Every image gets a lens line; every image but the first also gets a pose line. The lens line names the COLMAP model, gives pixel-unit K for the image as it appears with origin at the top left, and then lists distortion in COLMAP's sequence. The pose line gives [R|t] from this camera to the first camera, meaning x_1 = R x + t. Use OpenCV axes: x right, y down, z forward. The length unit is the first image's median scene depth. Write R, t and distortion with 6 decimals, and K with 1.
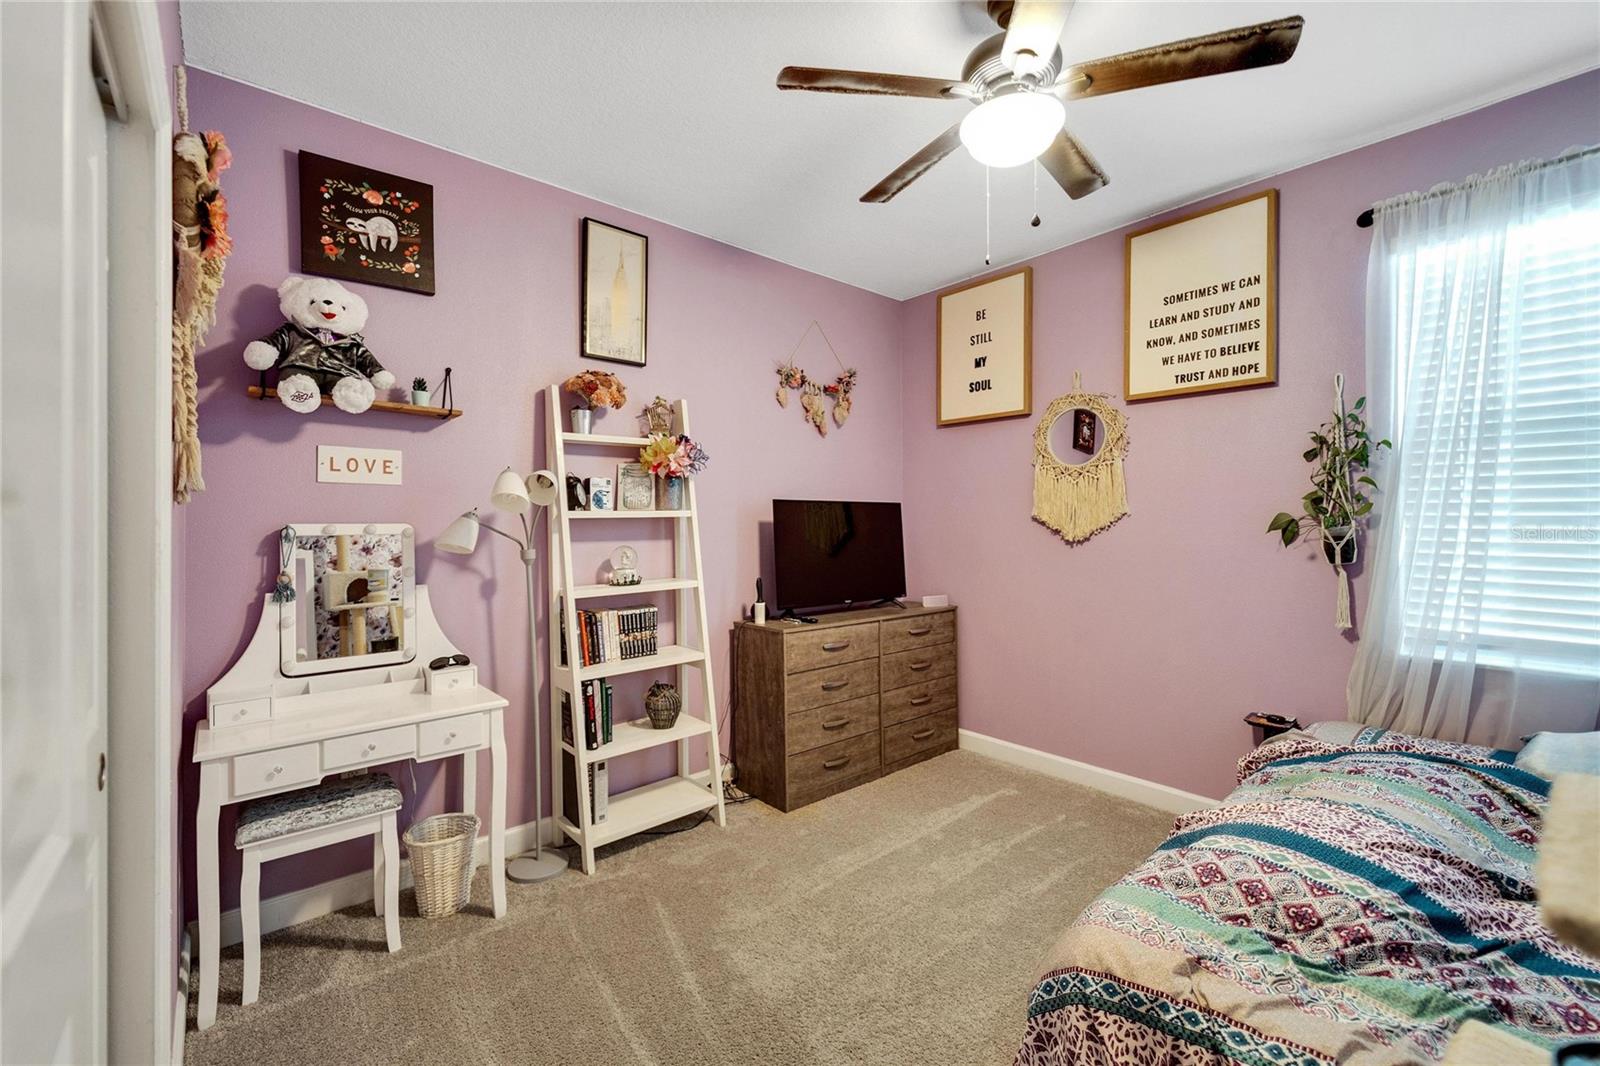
lens RADIAL K [[654.4, 0, 798.2], [0, 654.4, 527.5], [0, 0, 1]] dist [0.000495, 0.000042]
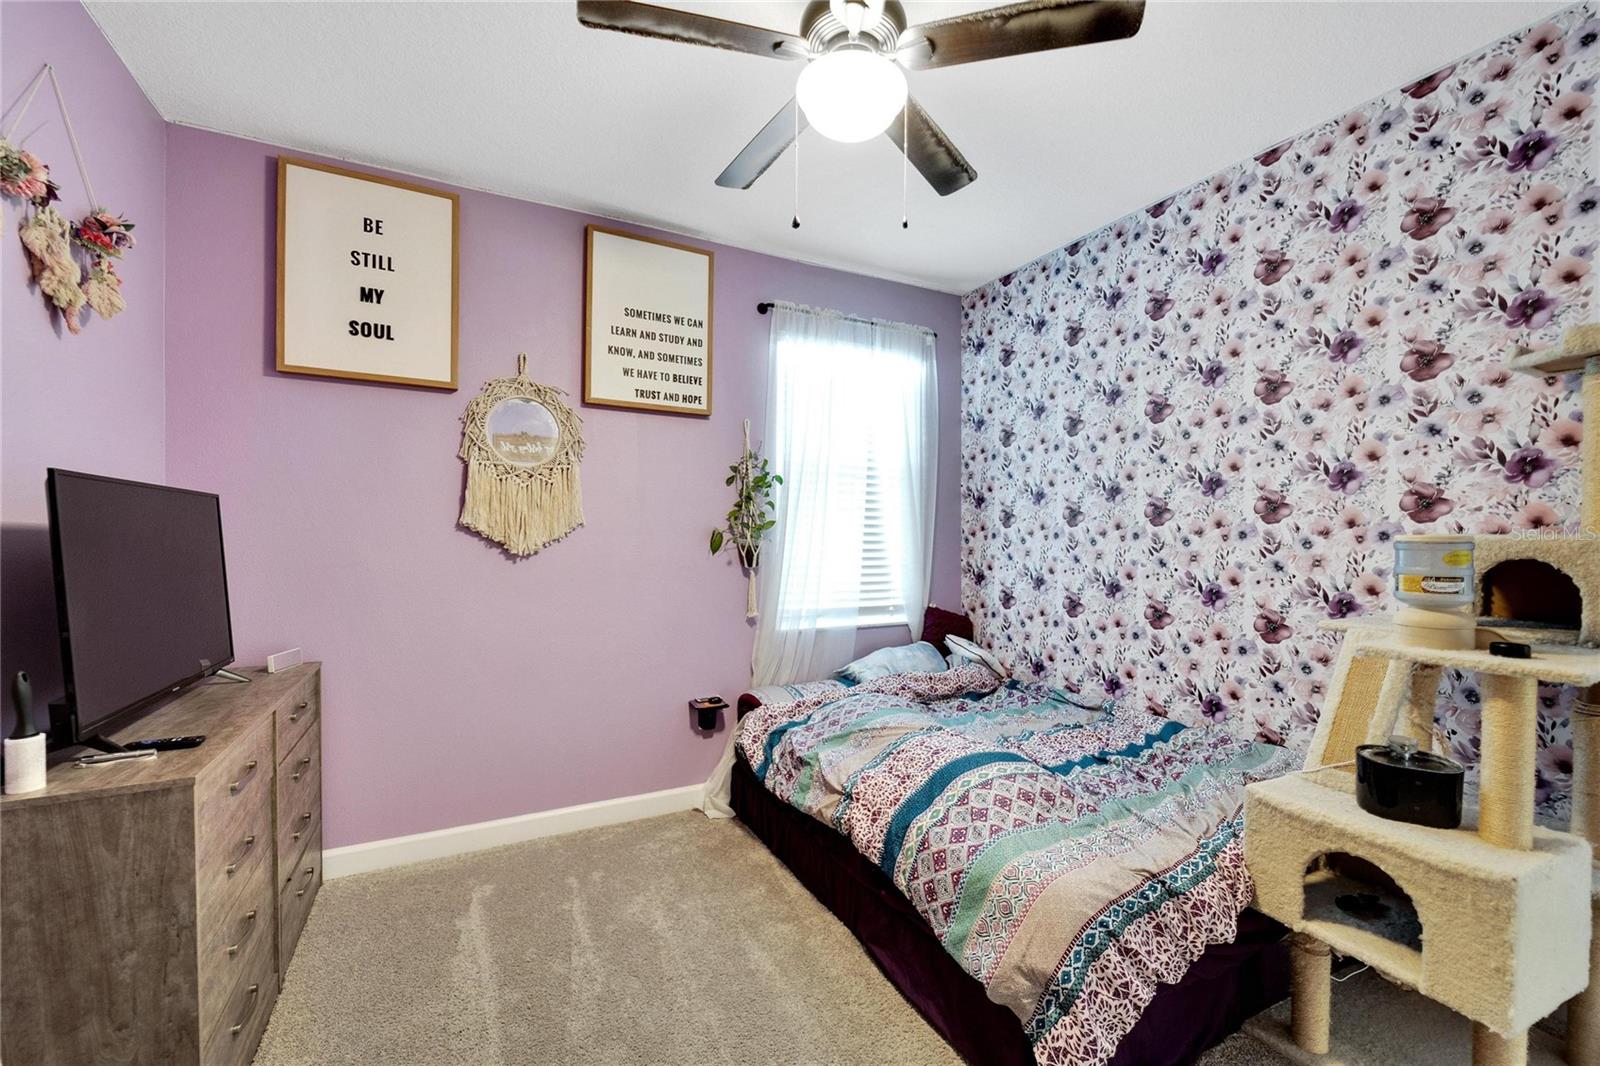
lens RADIAL K [[652.5, 0, 797.2], [0, 652.5, 544.1], [0, 0, 1]] dist [-0.000126, 0.000132]
pose [[0.233466, -0.006419, 0.972344, -0.373881], [0.002712, 0.999979, 0.005951, 0.002907], [-0.972361, 0.001247, 0.233478, 0.557637]]
